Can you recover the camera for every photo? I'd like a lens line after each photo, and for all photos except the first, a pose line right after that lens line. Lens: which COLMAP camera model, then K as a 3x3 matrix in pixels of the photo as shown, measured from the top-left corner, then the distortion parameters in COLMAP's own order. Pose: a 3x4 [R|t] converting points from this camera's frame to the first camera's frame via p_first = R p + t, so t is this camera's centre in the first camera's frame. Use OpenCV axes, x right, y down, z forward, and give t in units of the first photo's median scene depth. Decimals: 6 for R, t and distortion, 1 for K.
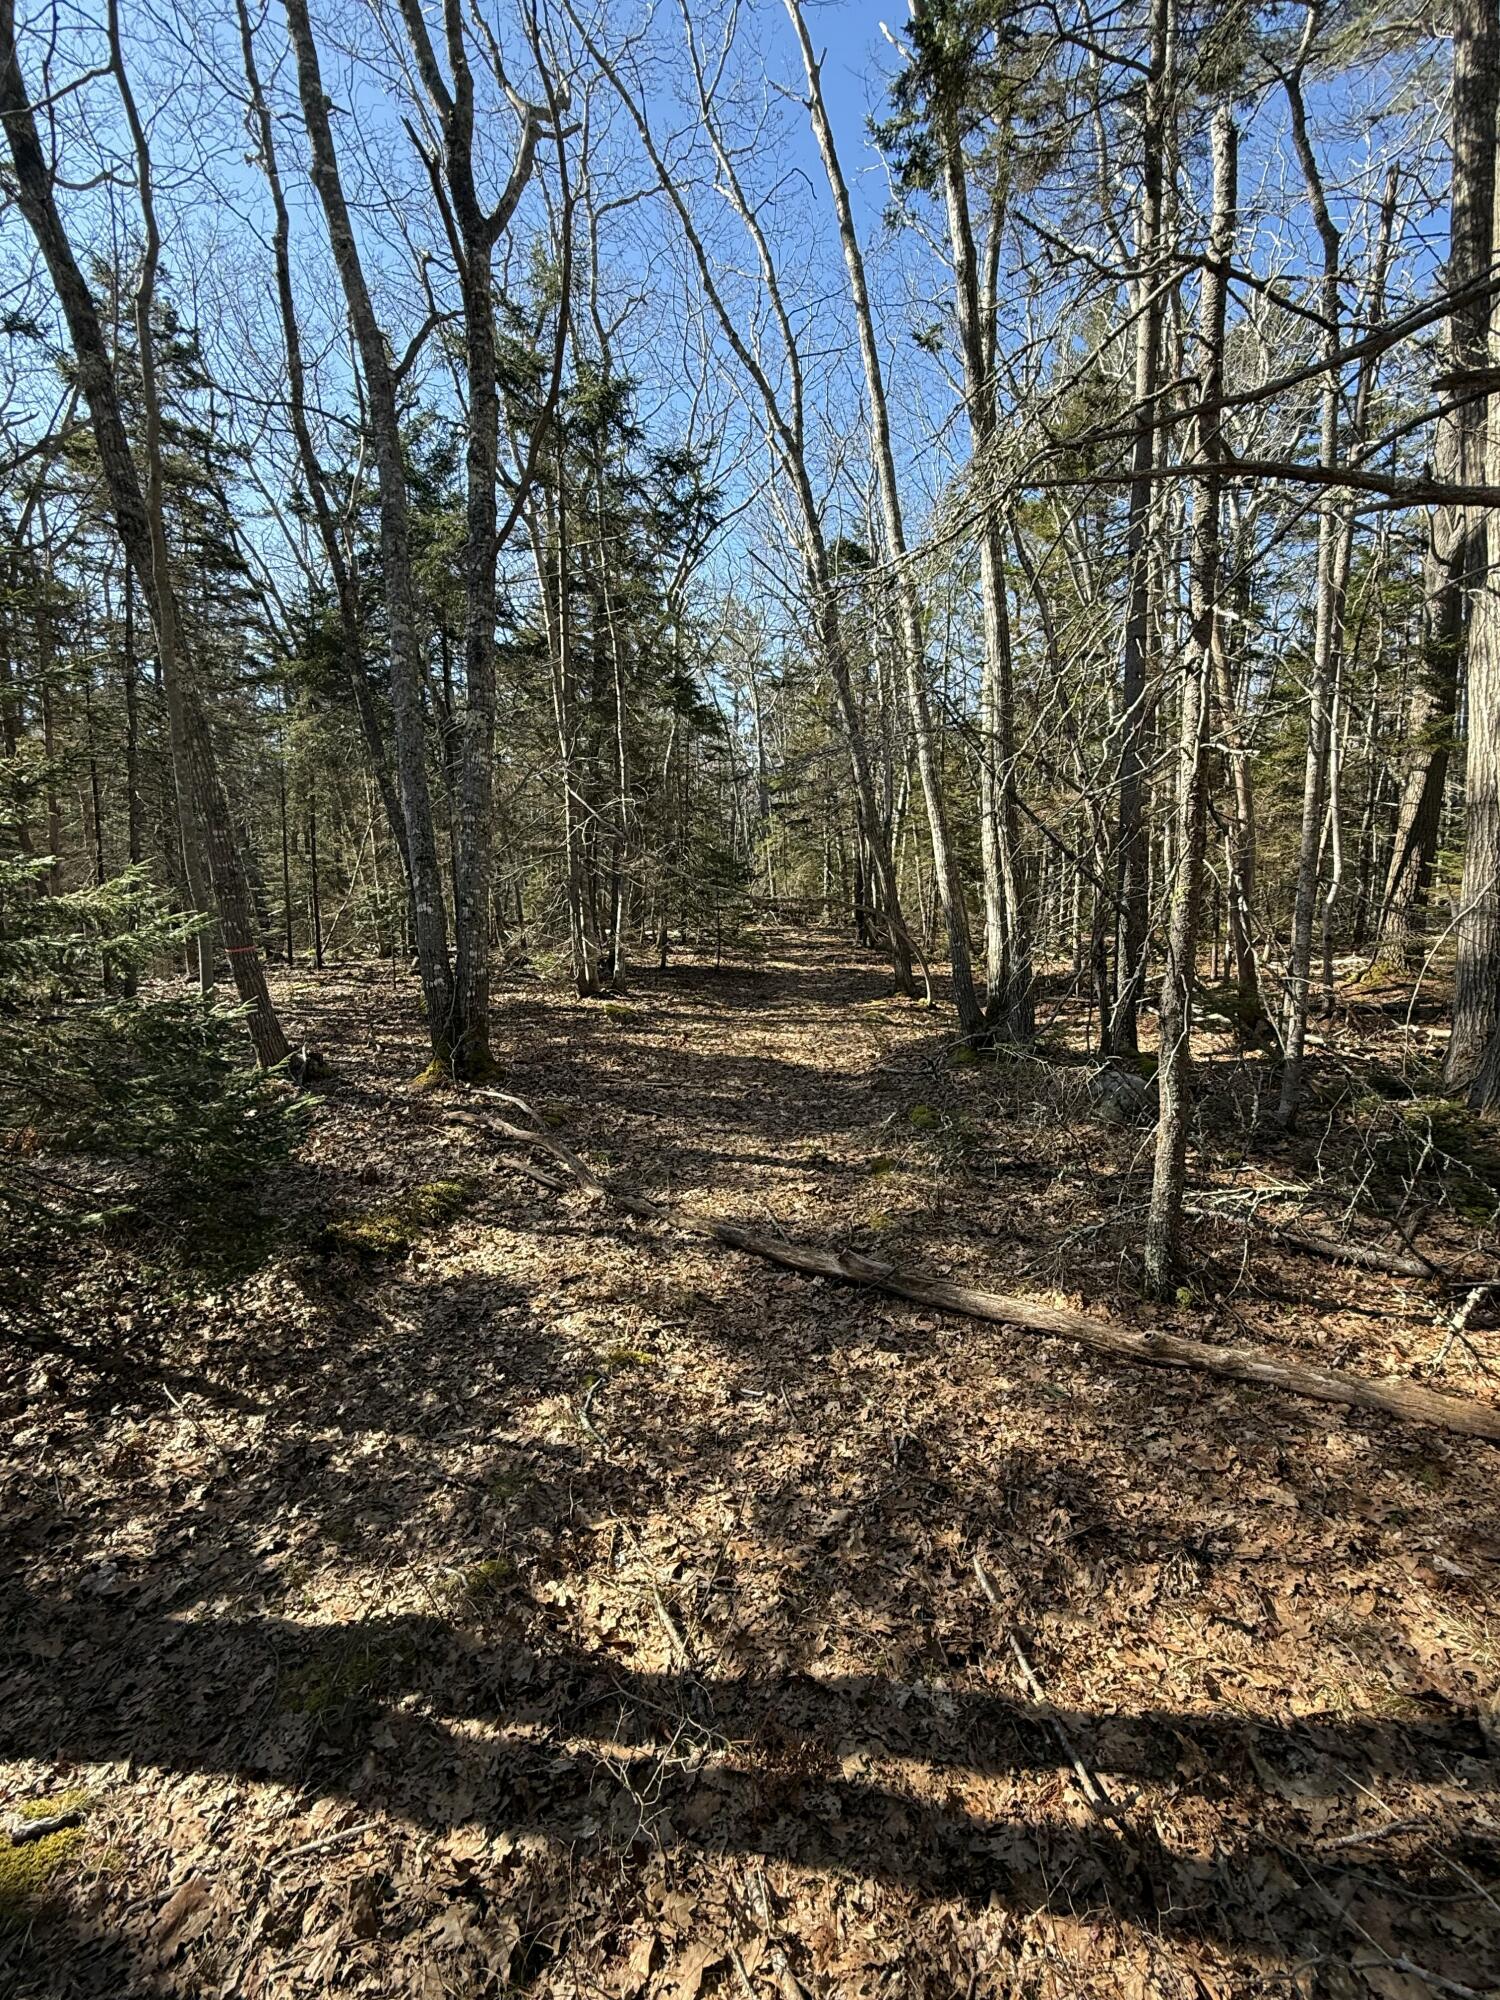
lens RADIAL K [[873.0, 0, 749.2], [0, 873.0, 1003.7], [0, 0, 1]] dist [0.004819, 0.000053]
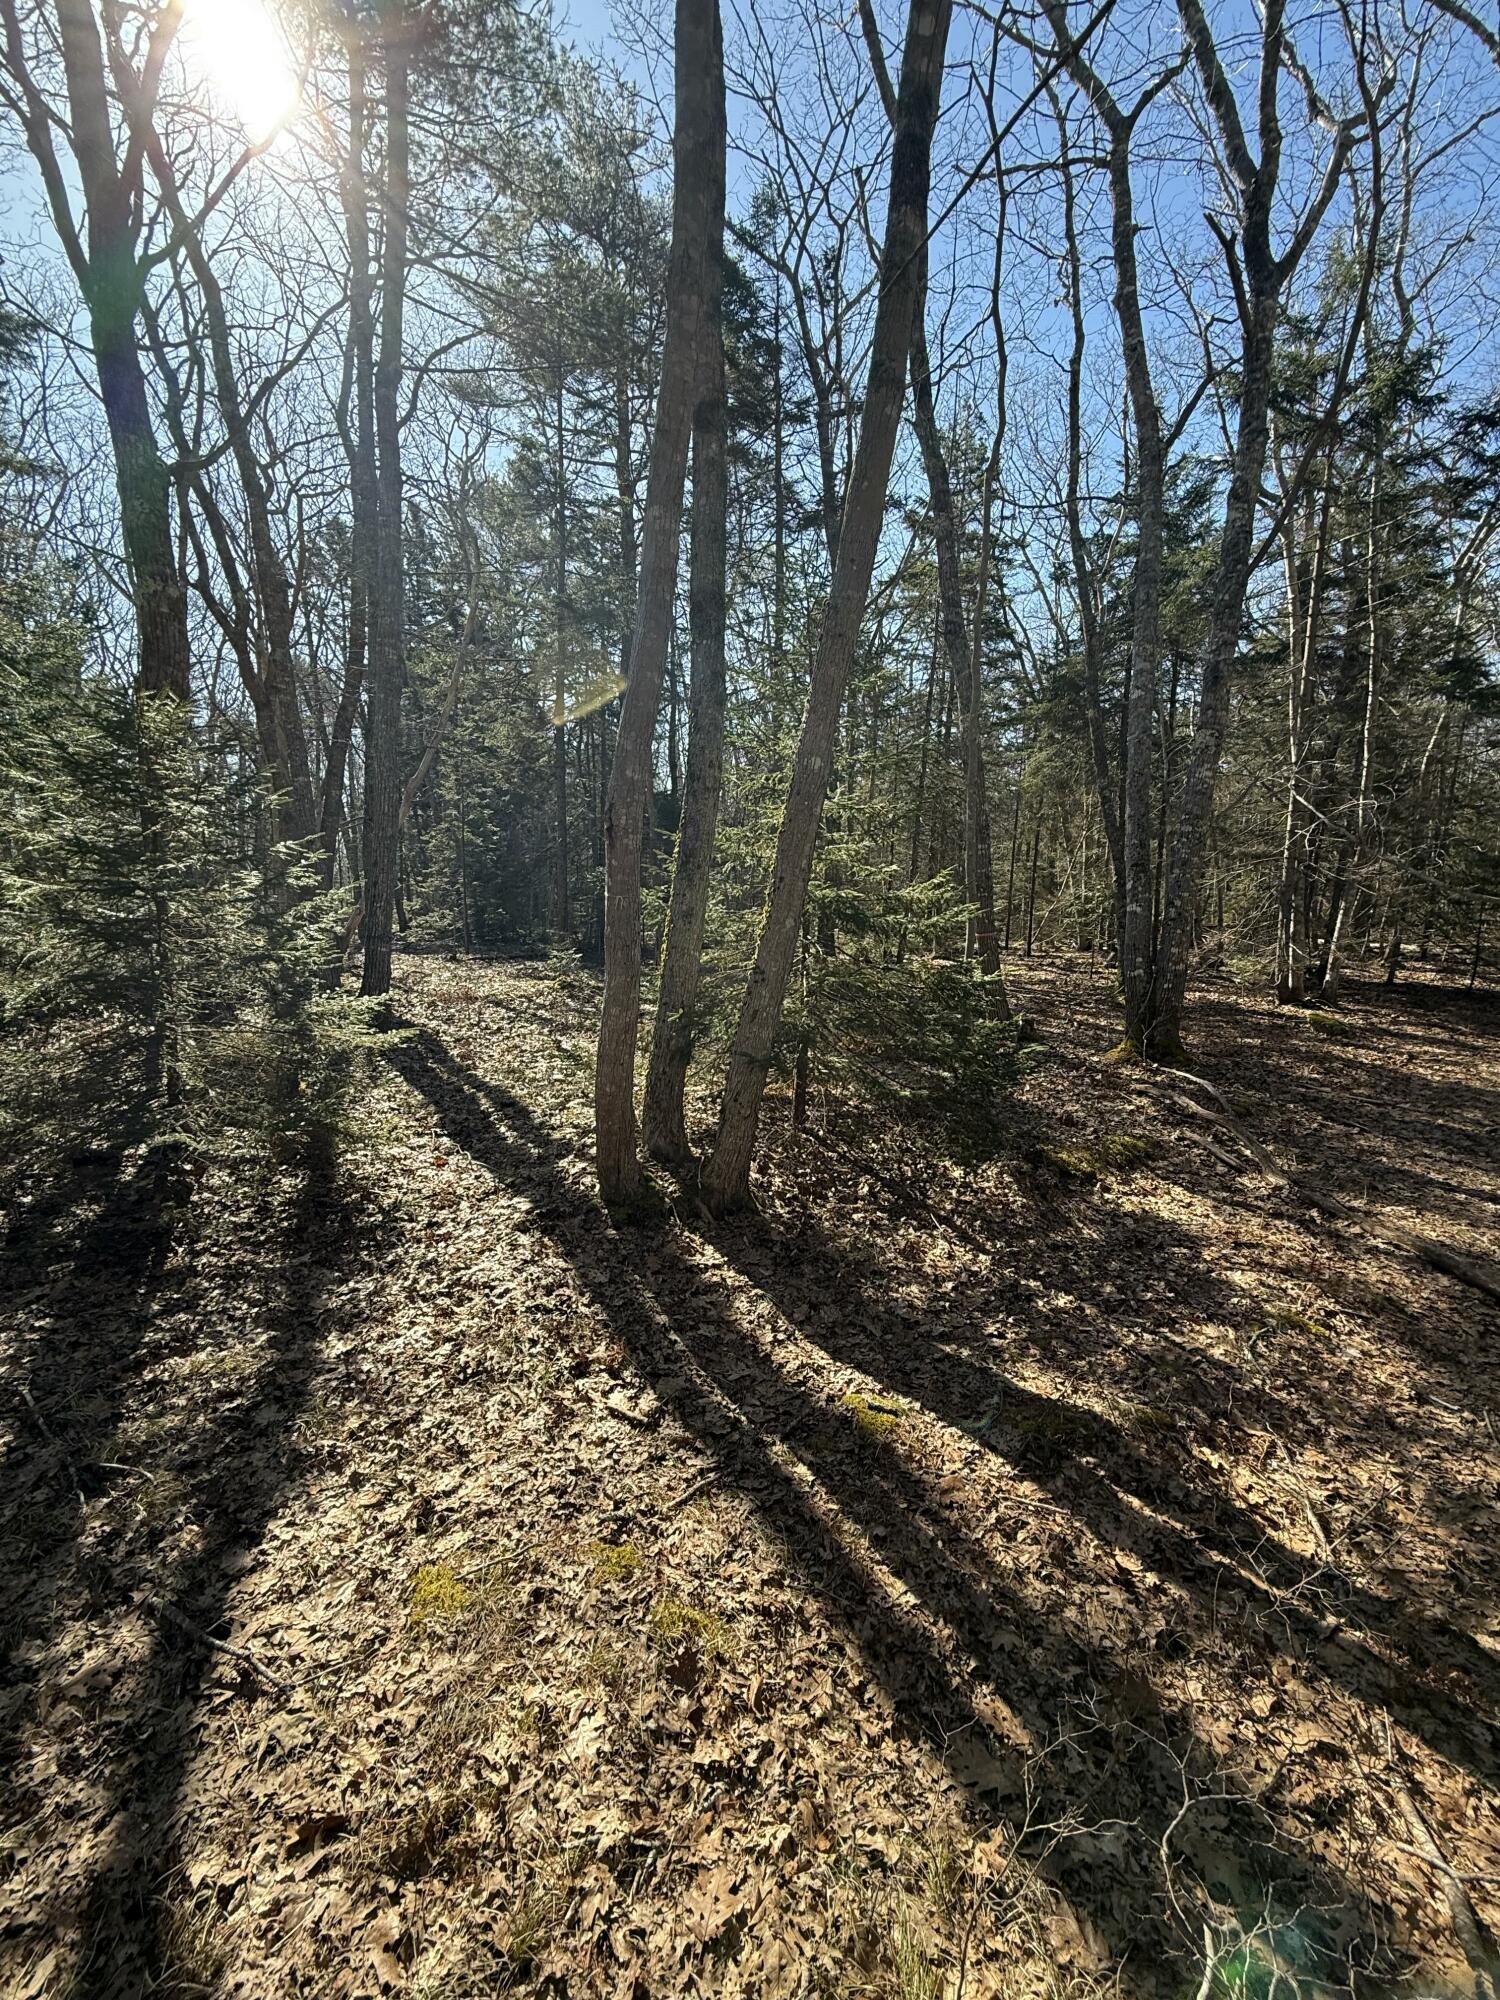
lens RADIAL K [[795.5, 0, 740.7], [0, 795.5, 997.3], [0, 0, 1]] dist [-0.004062, 0.000365]
pose [[0.705094, 0.109516, -0.700606, 0.012516], [-0.109977, 0.992936, 0.044531, 0.023266], [0.700533, 0.045652, 0.712158, -0.136679]]
